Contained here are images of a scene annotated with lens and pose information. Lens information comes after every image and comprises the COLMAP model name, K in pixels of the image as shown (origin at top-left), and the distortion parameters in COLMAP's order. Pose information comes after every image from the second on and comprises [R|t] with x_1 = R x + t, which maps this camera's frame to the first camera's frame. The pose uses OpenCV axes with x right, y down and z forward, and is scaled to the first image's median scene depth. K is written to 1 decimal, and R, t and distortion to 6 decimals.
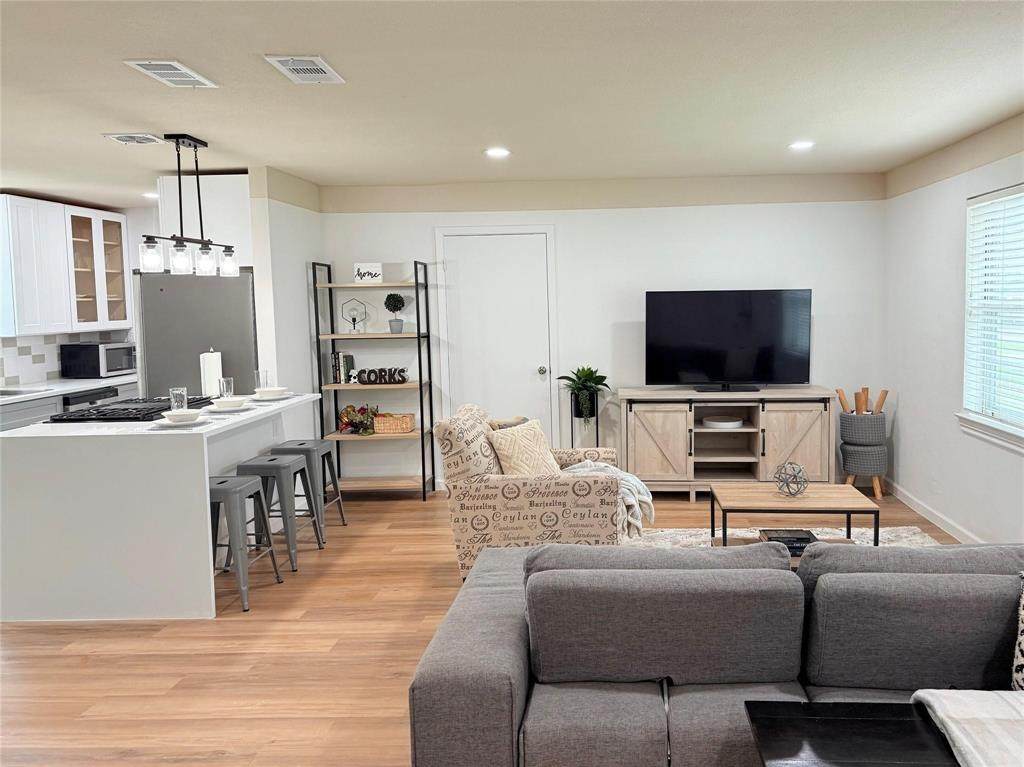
lens RADIAL K [[757.6, 0, 493.3], [0, 757.6, 360.7], [0, 0, 1]] dist [0.027515, -0.008661]
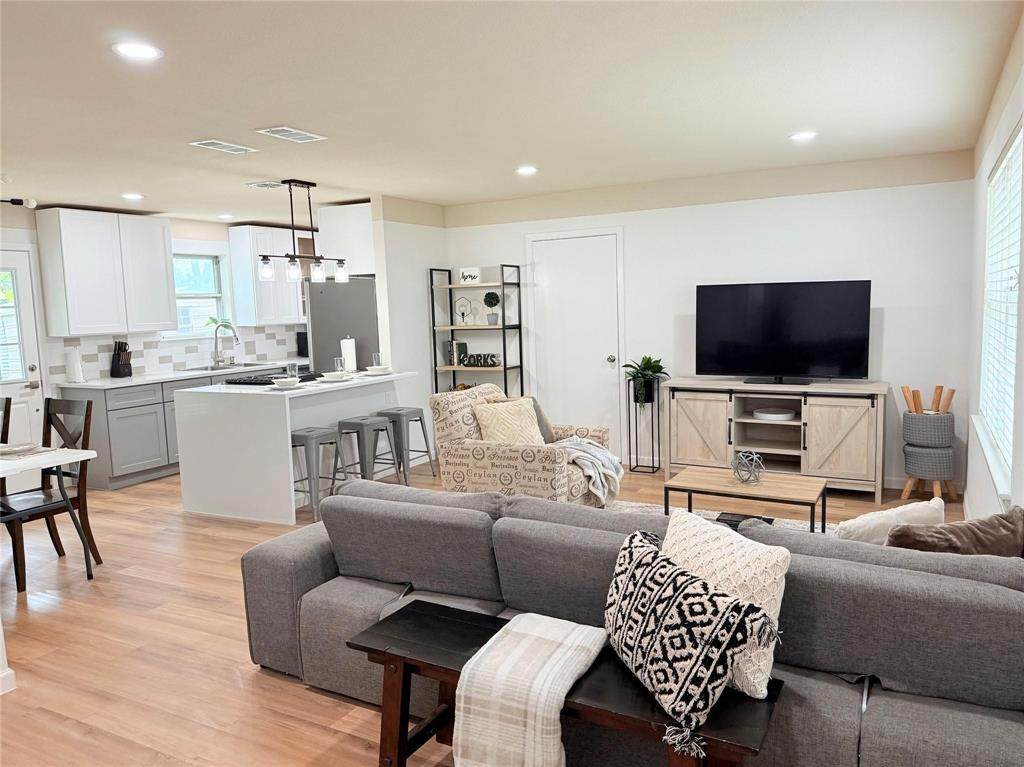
lens RADIAL K [[727.5, 0, 513.7], [0, 727.5, 385.6], [0, 0, 1]] dist [0.071990, -0.000234]
pose [[0.898384, 0.040383, -0.437350, 0.429886], [-0.019715, 0.998468, 0.051696, -0.000976], [0.438768, -0.037821, 0.897804, -0.029470]]
